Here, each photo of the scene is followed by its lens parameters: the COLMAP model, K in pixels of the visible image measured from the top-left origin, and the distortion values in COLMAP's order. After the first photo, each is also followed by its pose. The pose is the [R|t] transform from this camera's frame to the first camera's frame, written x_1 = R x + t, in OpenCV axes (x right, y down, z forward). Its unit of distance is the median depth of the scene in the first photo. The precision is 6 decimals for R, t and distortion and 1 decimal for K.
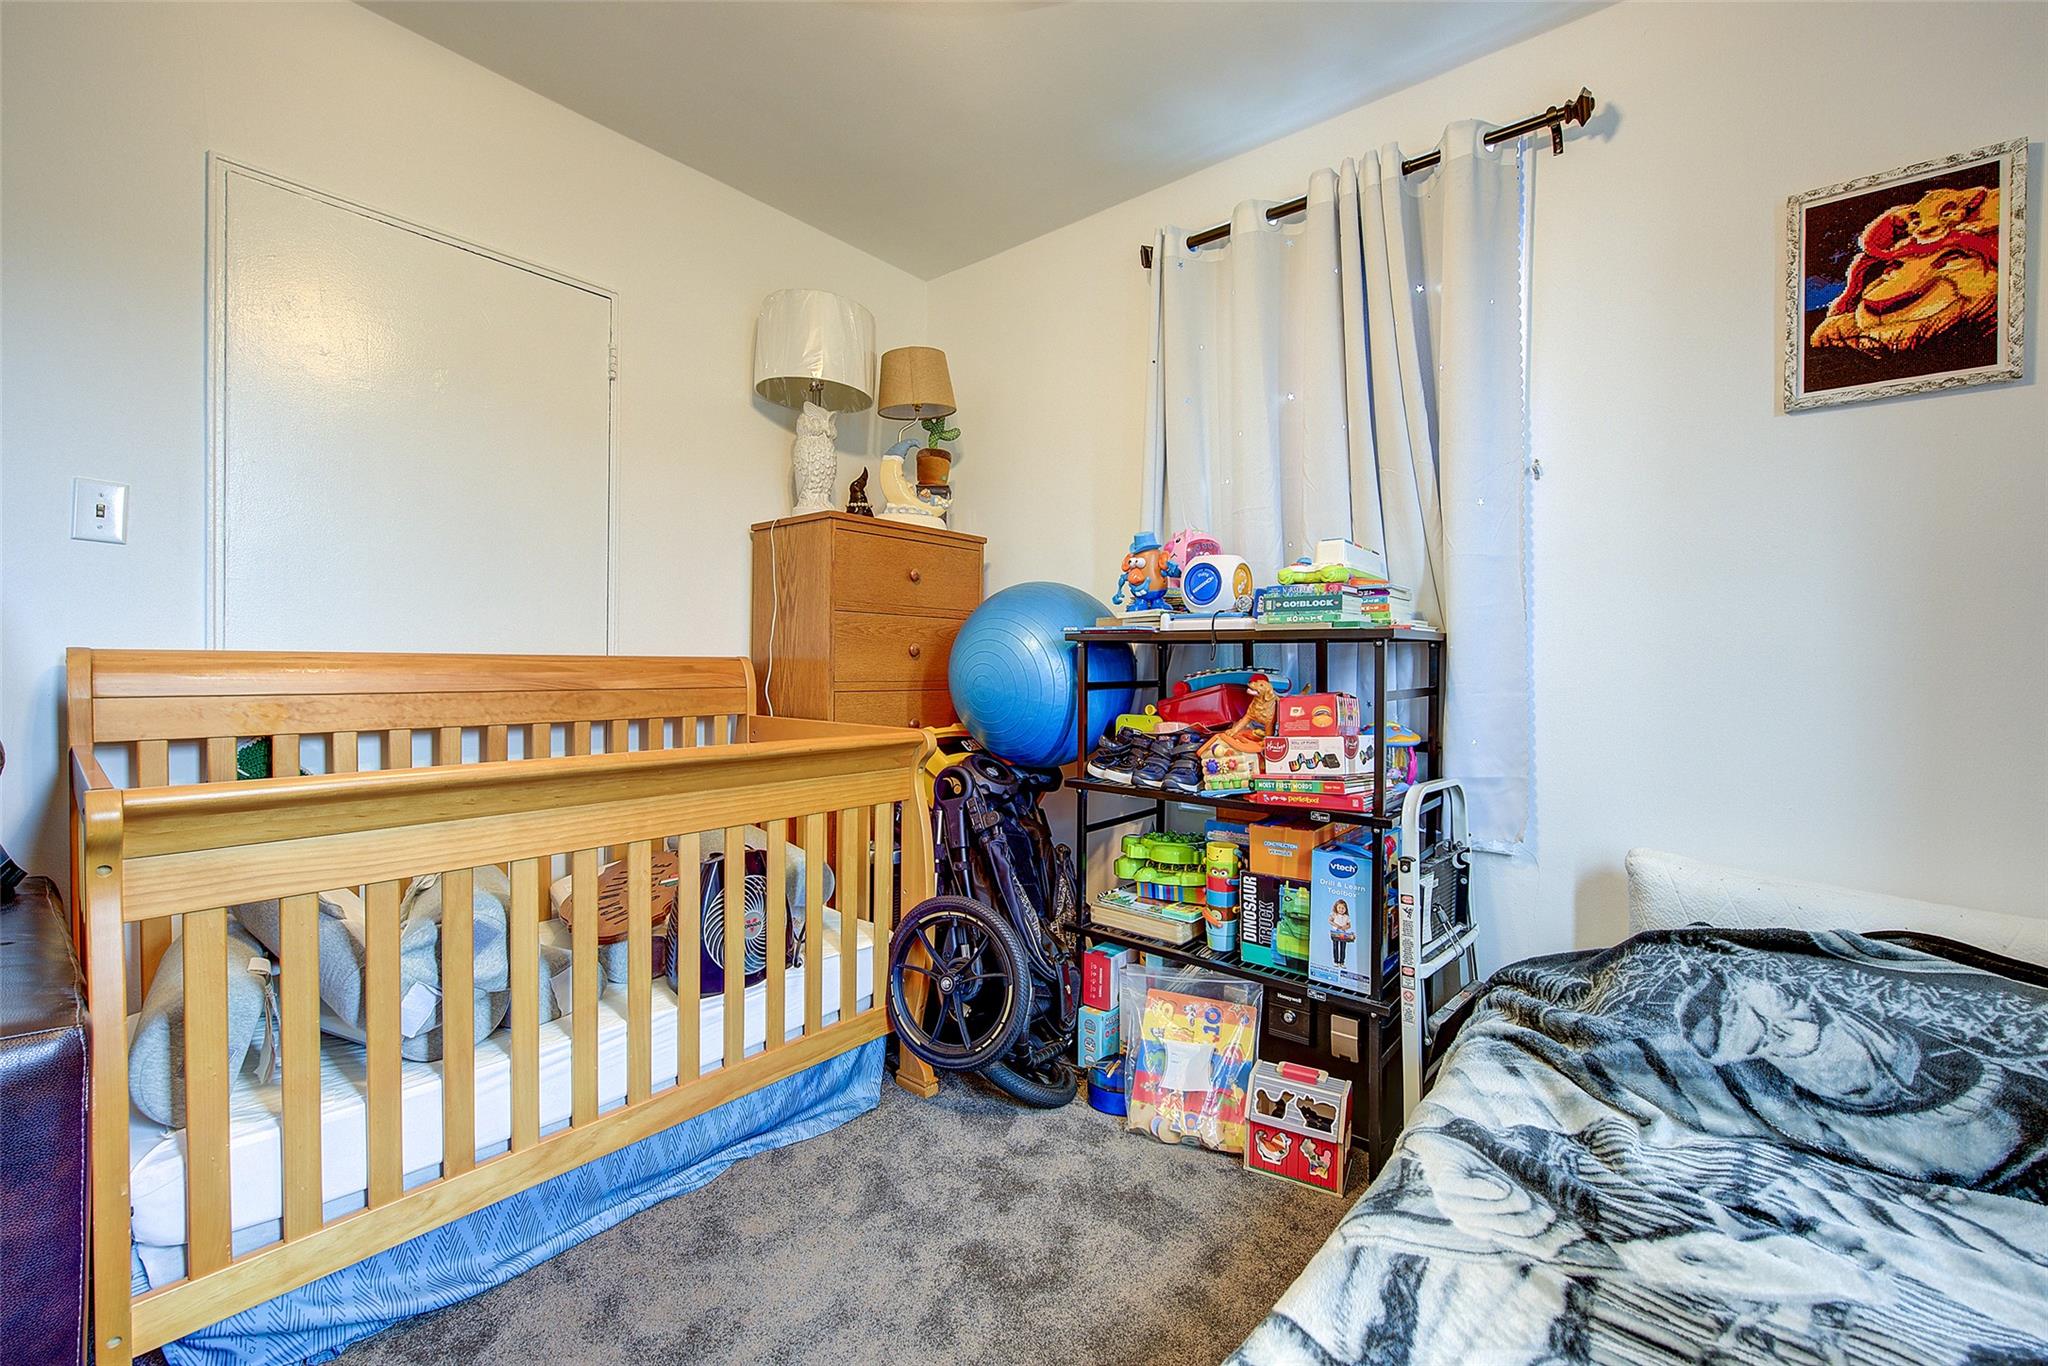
lens RADIAL K [[831.3, 0, 1026.6], [0, 831.3, 682.1], [0, 0, 1]] dist [0.000826, -0.003662]
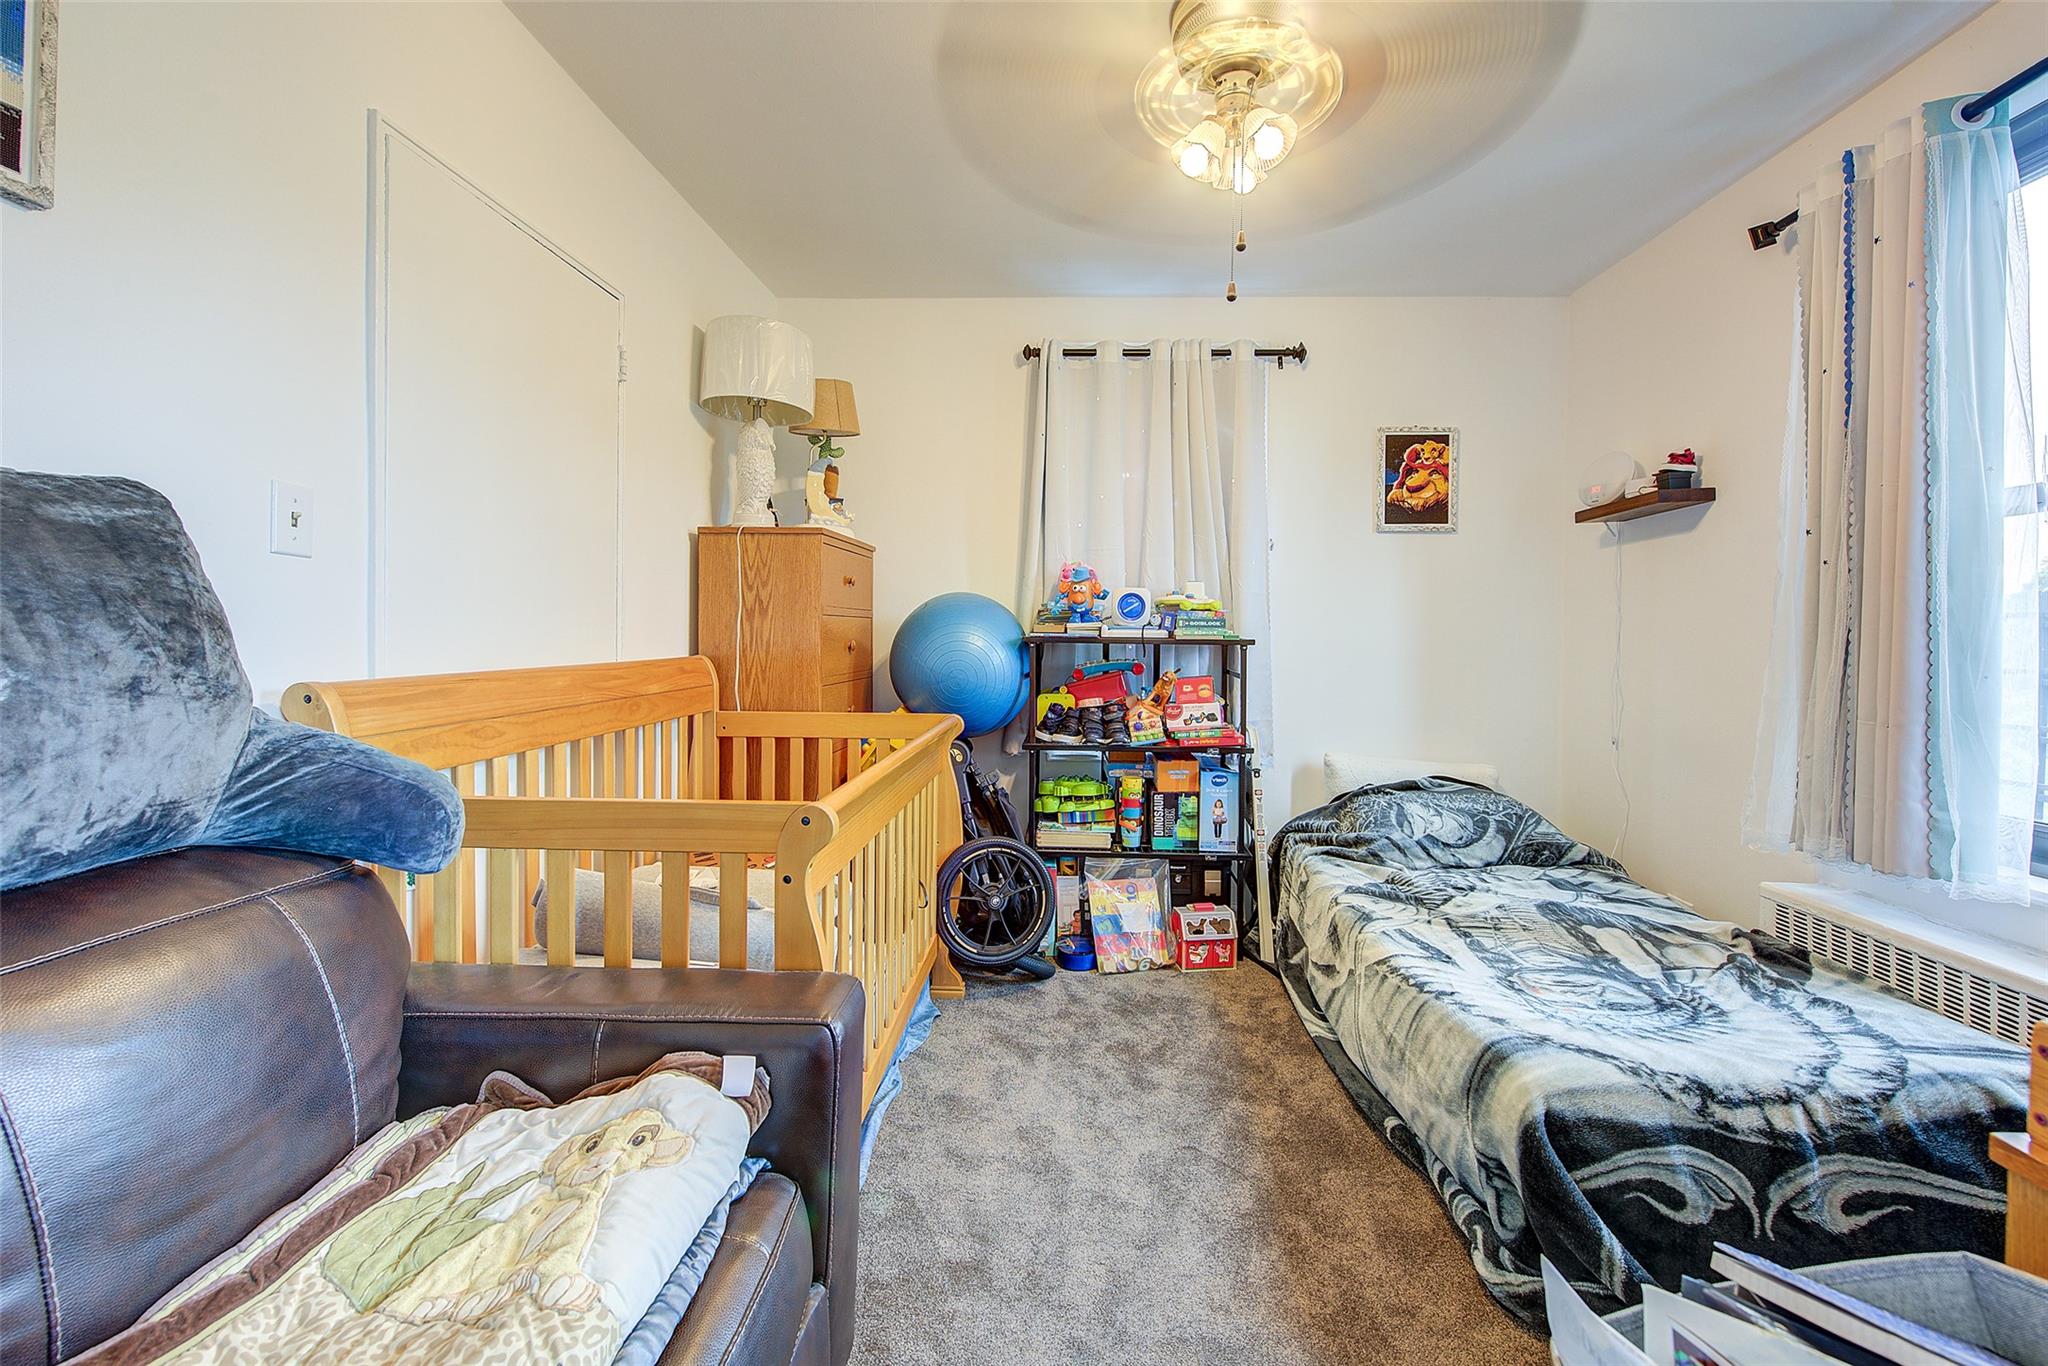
lens RADIAL K [[850.0, 0, 1047.6], [0, 850.0, 643.0], [0, 0, 1]] dist [-0.000434, -0.000260]
pose [[0.790488, -0.013646, 0.612326, -0.908364], [0.010216, 0.999906, 0.009095, -0.070866], [-0.612393, -0.000934, 0.790553, -0.141818]]
